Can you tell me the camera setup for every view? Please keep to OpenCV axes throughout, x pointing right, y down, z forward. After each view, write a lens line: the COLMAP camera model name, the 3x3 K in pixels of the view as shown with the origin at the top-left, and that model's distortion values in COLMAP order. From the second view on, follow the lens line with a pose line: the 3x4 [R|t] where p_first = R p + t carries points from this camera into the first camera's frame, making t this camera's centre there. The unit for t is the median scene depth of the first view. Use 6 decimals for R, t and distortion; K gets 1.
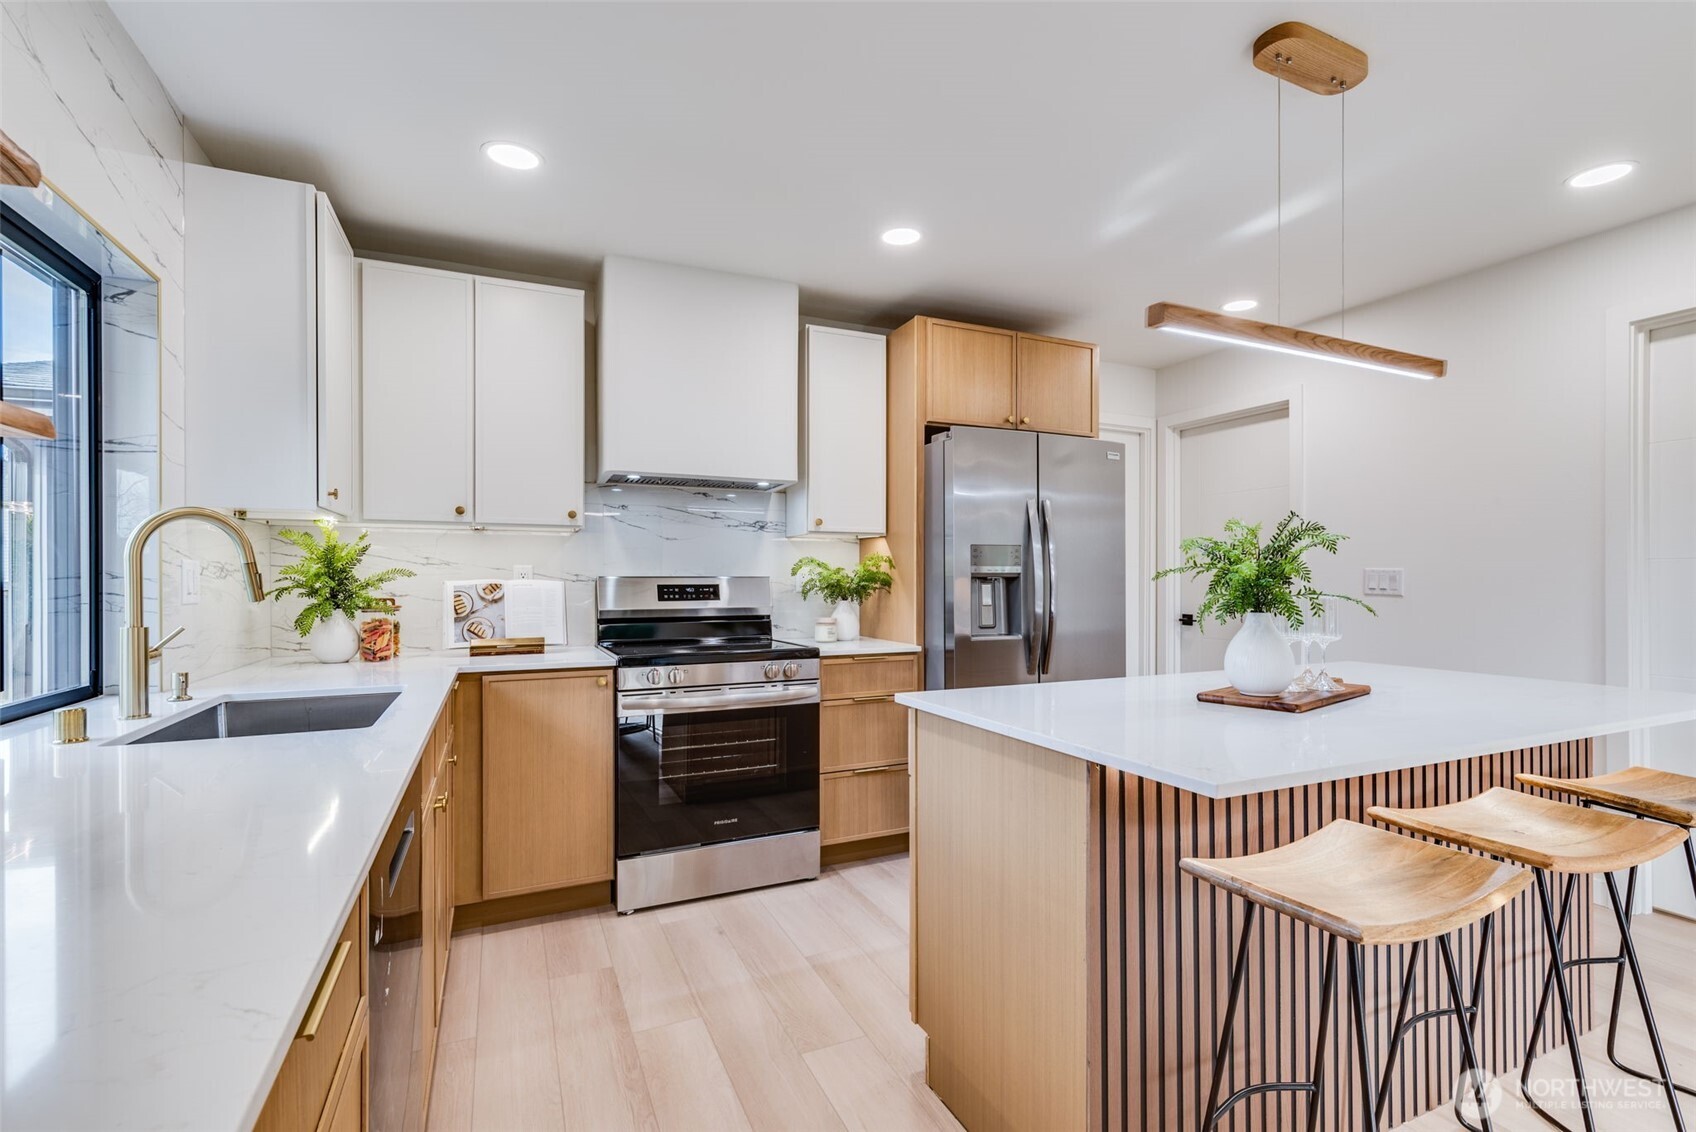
lens RADIAL K [[777.7, 0, 846.7], [0, 777.7, 578.1], [0, 0, 1]] dist [-0.001053, -0.000054]
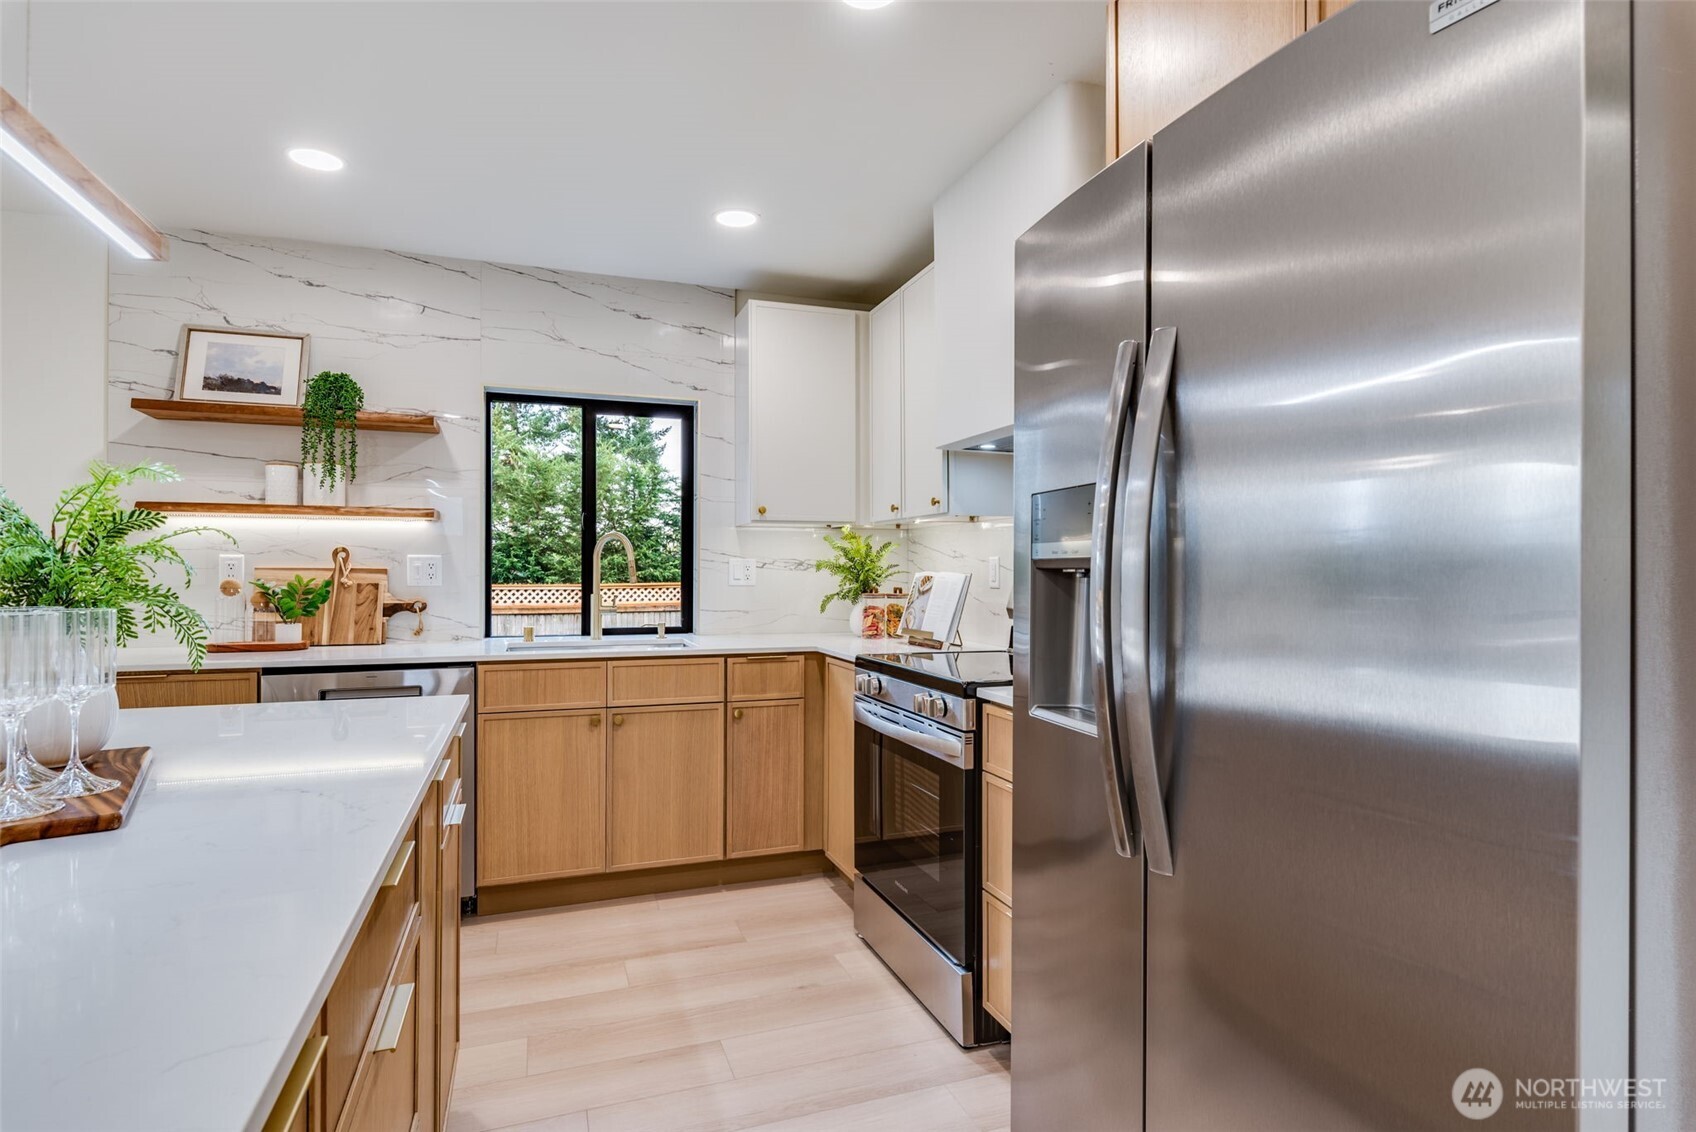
lens RADIAL K [[862.5, 0, 844.7], [0, 862.5, 558.3], [0, 0, 1]] dist [0.001918, 0.000393]
pose [[-0.068661, 0.007410, -0.997613, 0.878337], [0.009415, 0.999933, 0.006779, -0.031697], [0.997596, -0.008927, -0.068726, 1.240654]]
